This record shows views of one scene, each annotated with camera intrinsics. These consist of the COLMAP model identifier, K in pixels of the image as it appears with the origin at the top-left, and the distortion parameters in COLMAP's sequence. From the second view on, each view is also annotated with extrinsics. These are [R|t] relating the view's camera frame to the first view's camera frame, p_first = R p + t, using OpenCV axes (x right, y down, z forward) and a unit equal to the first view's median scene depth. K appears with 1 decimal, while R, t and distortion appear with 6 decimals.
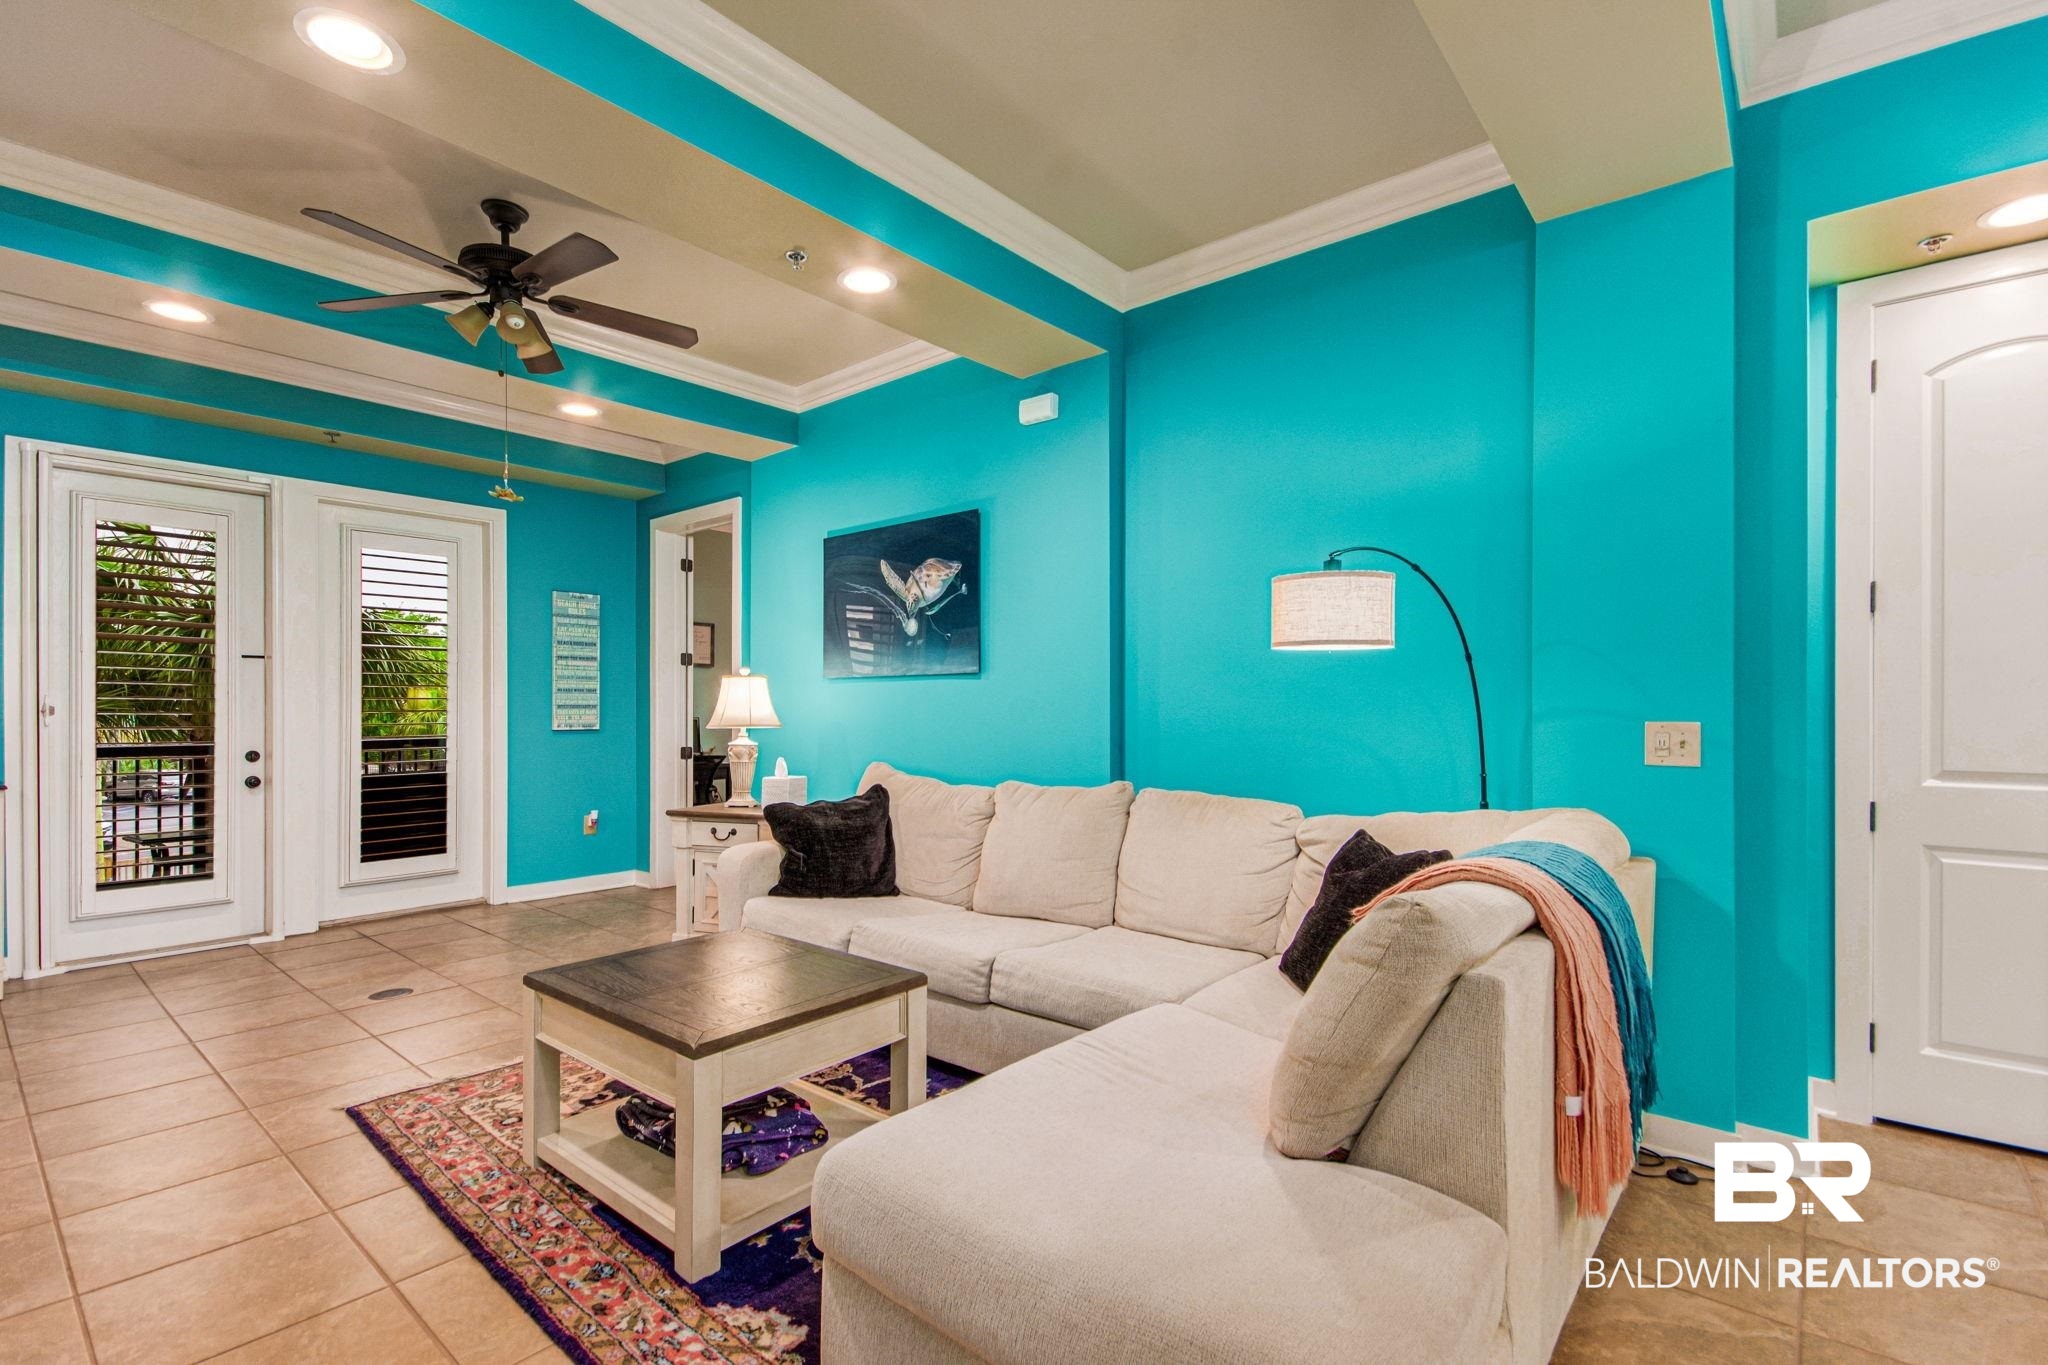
lens RADIAL K [[924.6, 0, 1010.5], [0, 924.6, 686.7], [0, 0, 1]] dist [0.016419, -0.008083]
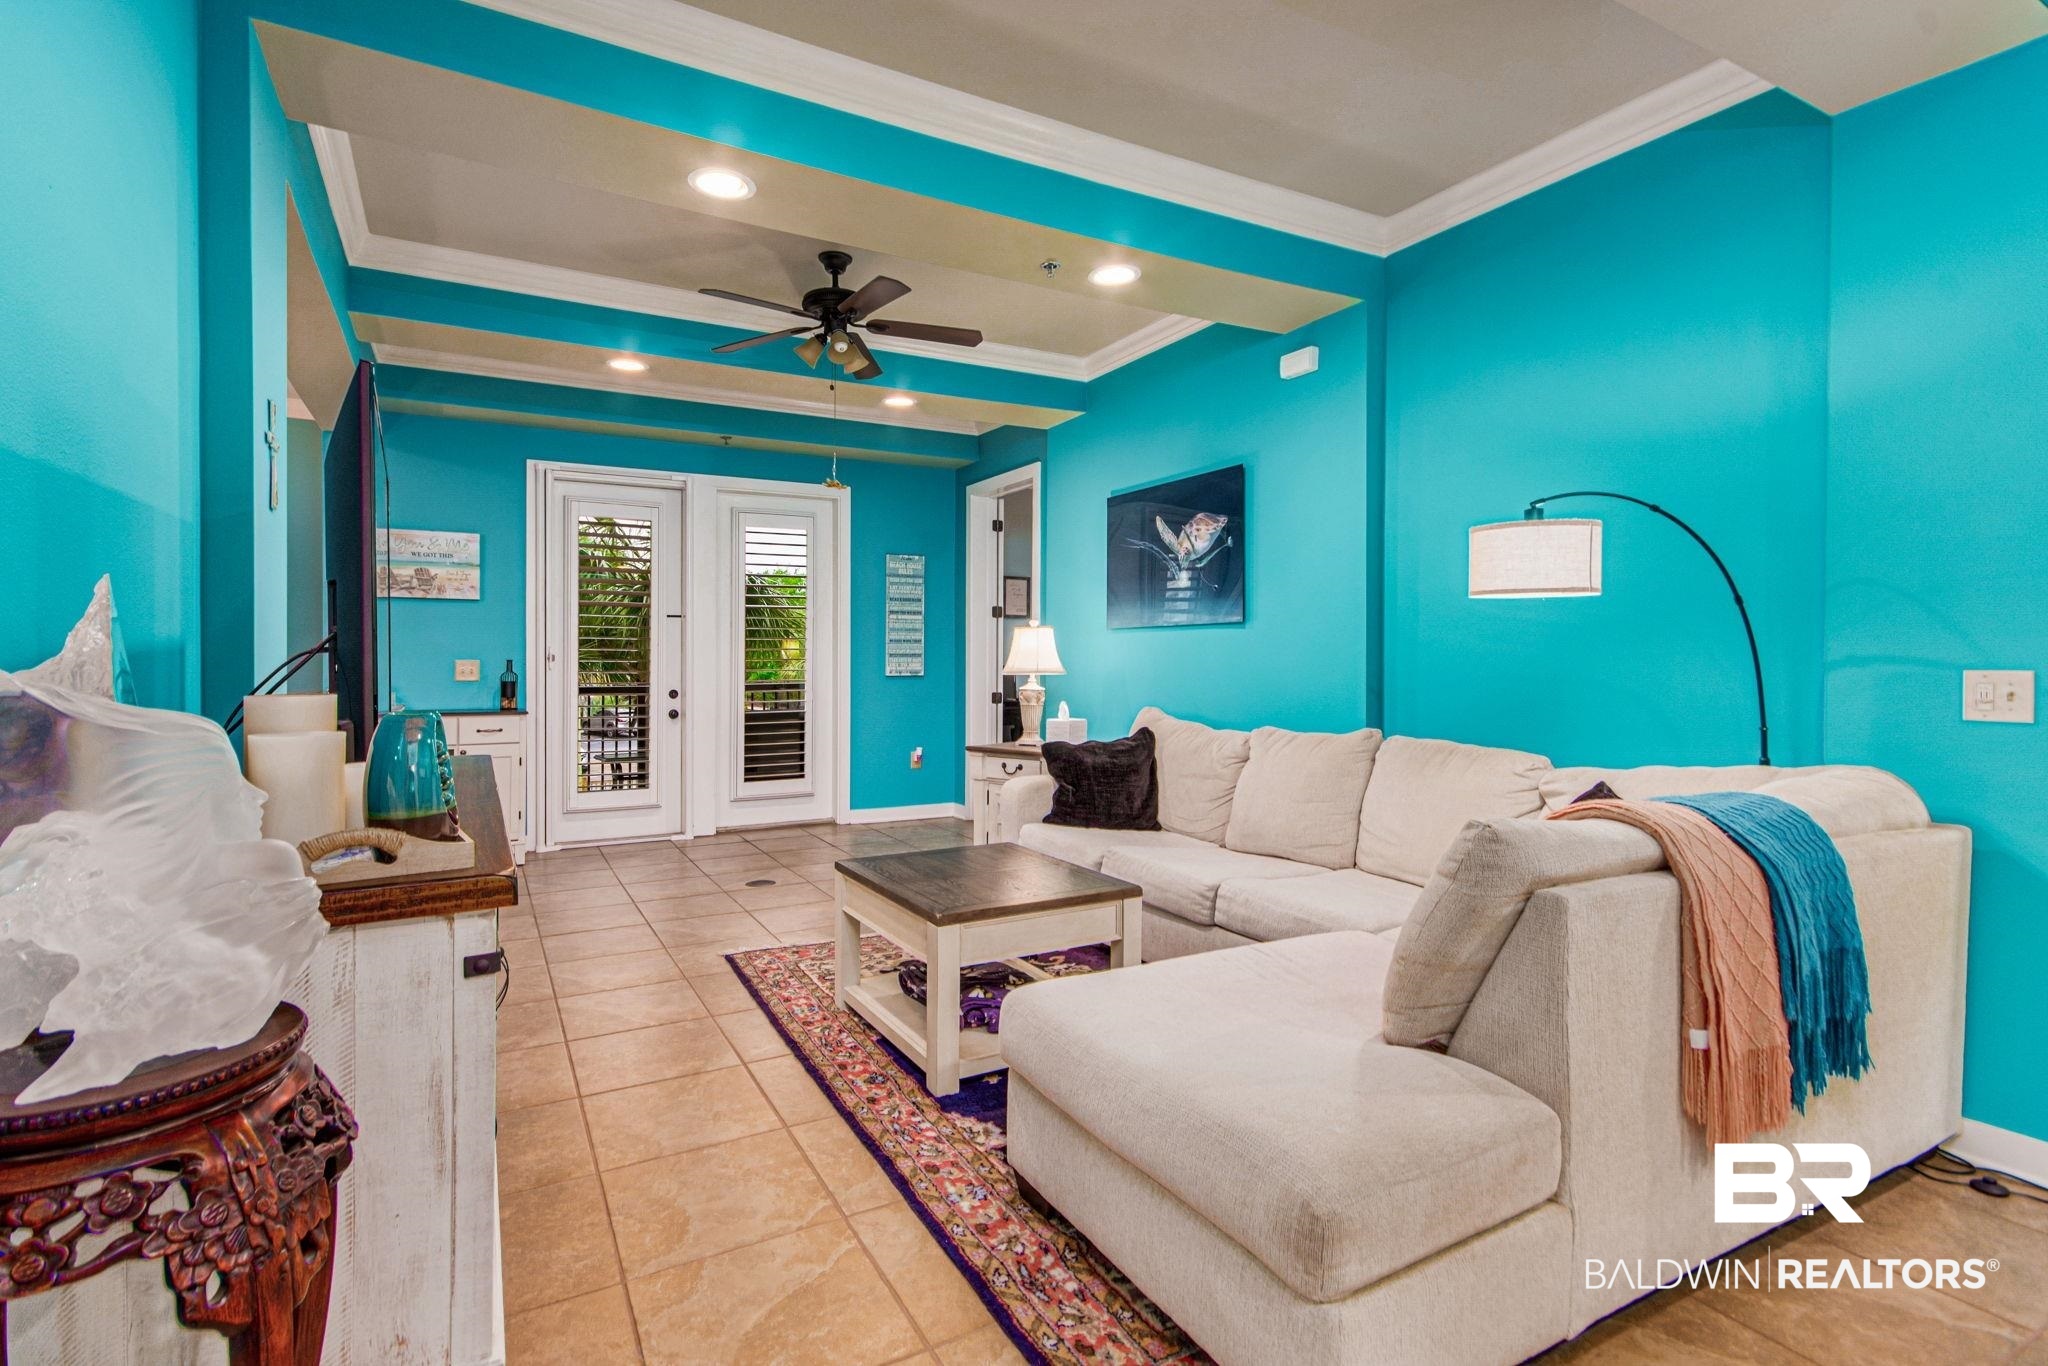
lens RADIAL K [[986.8, 0, 1020.5], [0, 986.8, 613.4], [0, 0, 1]] dist [0.002497, 0.001062]
pose [[0.938207, -0.015375, -0.345732, 0.141699], [0.007815, 0.999699, -0.023251, -0.001289], [0.345985, 0.019112, 0.938045, -0.149309]]
